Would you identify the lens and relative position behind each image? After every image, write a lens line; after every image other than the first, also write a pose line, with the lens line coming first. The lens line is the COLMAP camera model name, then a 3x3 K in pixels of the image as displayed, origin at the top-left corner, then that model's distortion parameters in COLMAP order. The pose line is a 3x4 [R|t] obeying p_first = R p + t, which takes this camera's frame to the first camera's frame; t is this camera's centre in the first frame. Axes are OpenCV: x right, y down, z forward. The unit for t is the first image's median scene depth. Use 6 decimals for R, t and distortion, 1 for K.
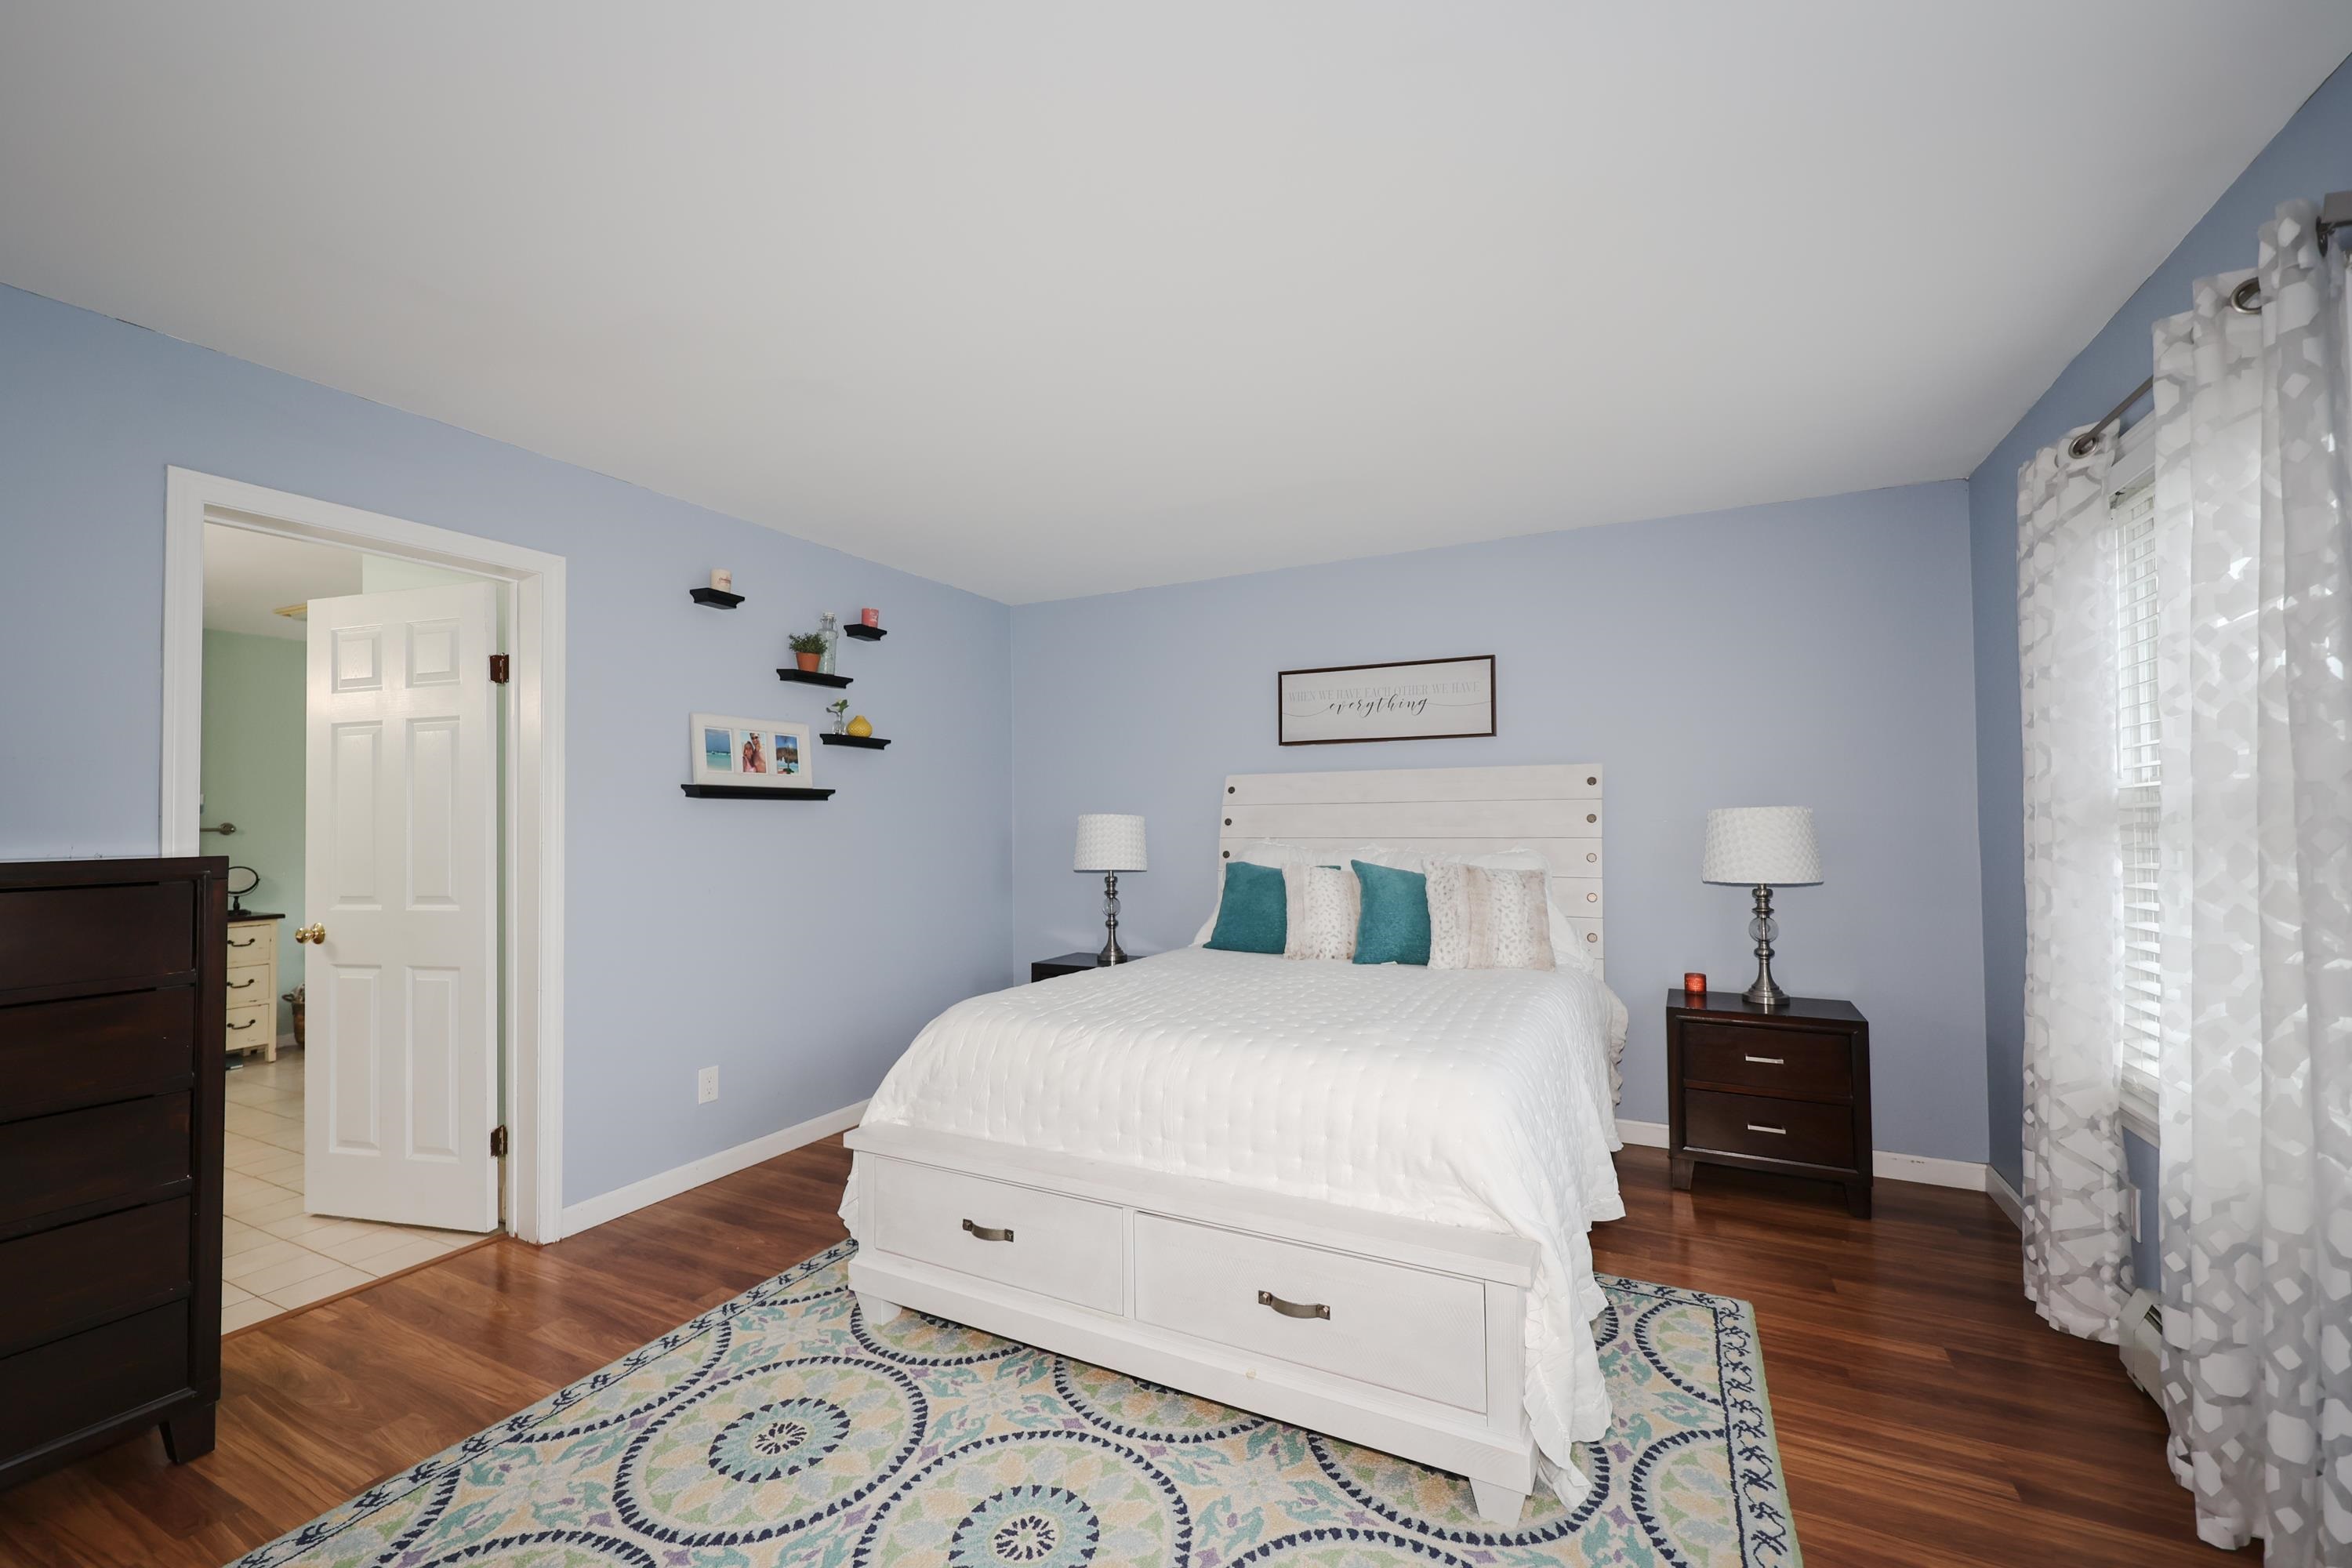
lens RADIAL K [[949.7, 0, 1182.0], [0, 949.7, 823.1], [0, 0, 1]] dist [0.007428, 0.000112]
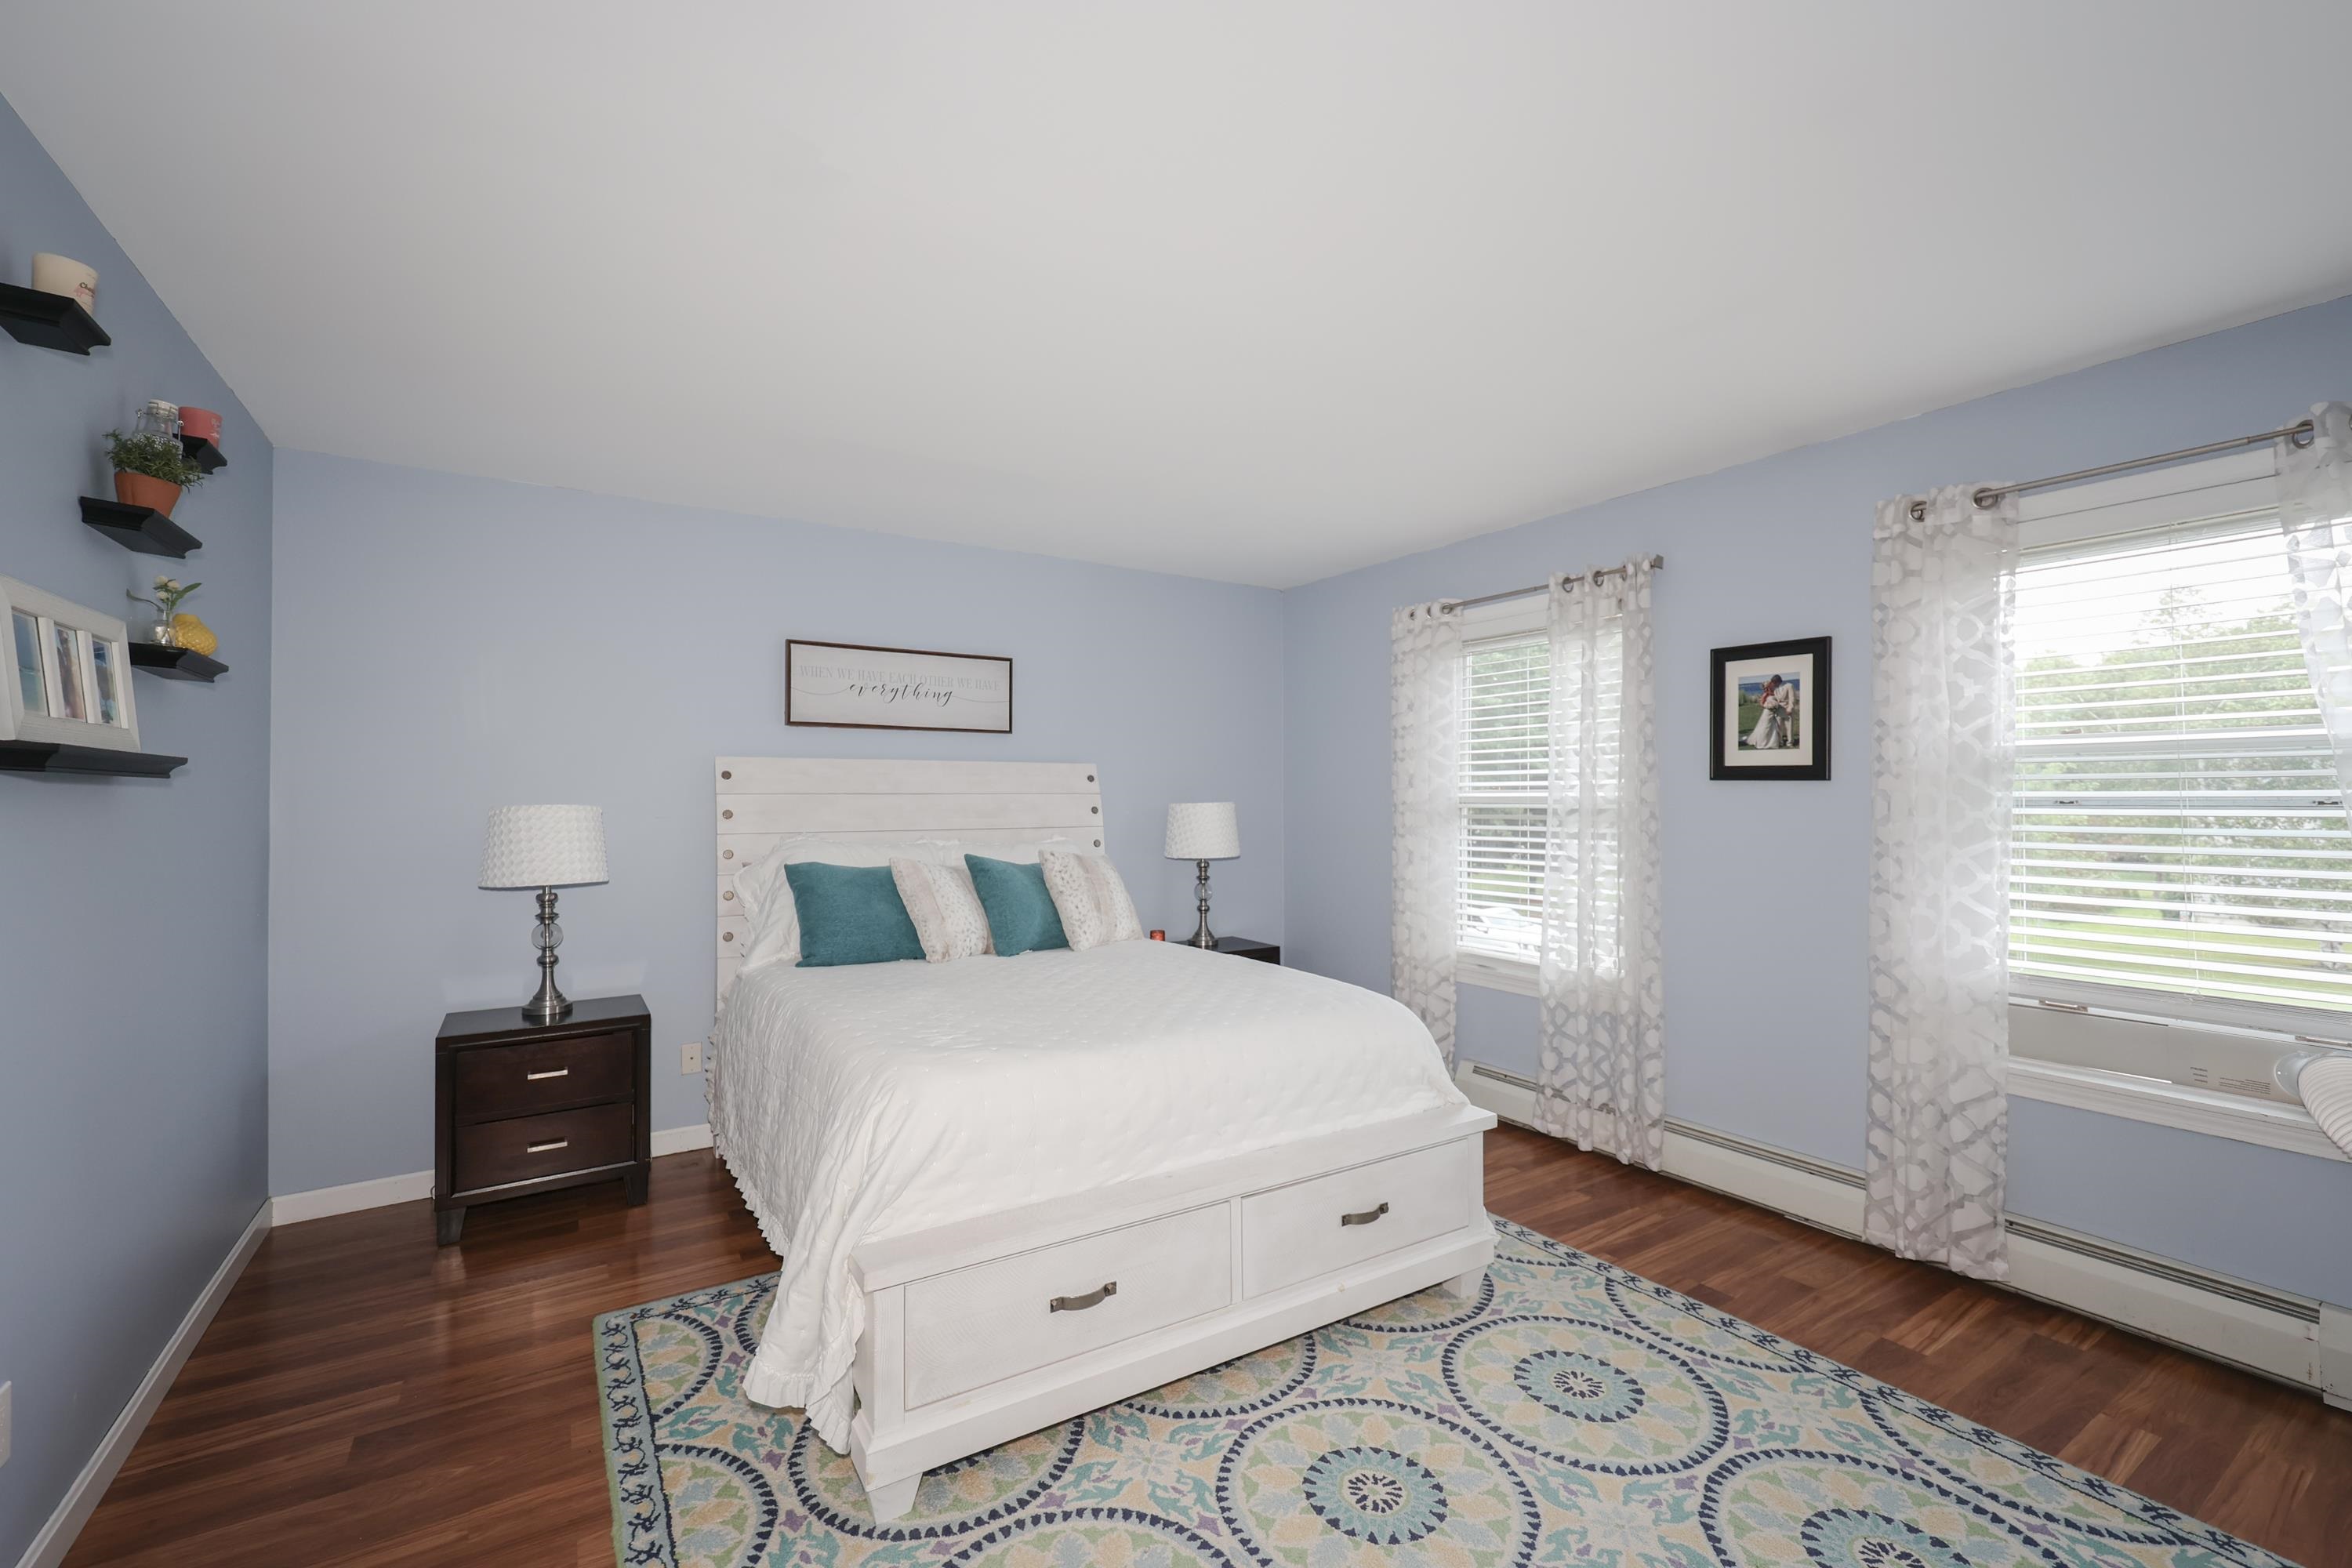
lens RADIAL K [[981.9, 0, 1183.0], [0, 981.9, 790.9], [0, 0, 1]] dist [0.001028, 0.000008]
pose [[0.511899, 0.020566, 0.858799, -0.721654], [0.008448, 0.999545, -0.028972, 0.009537], [-0.859004, 0.022086, 0.511492, 0.369149]]
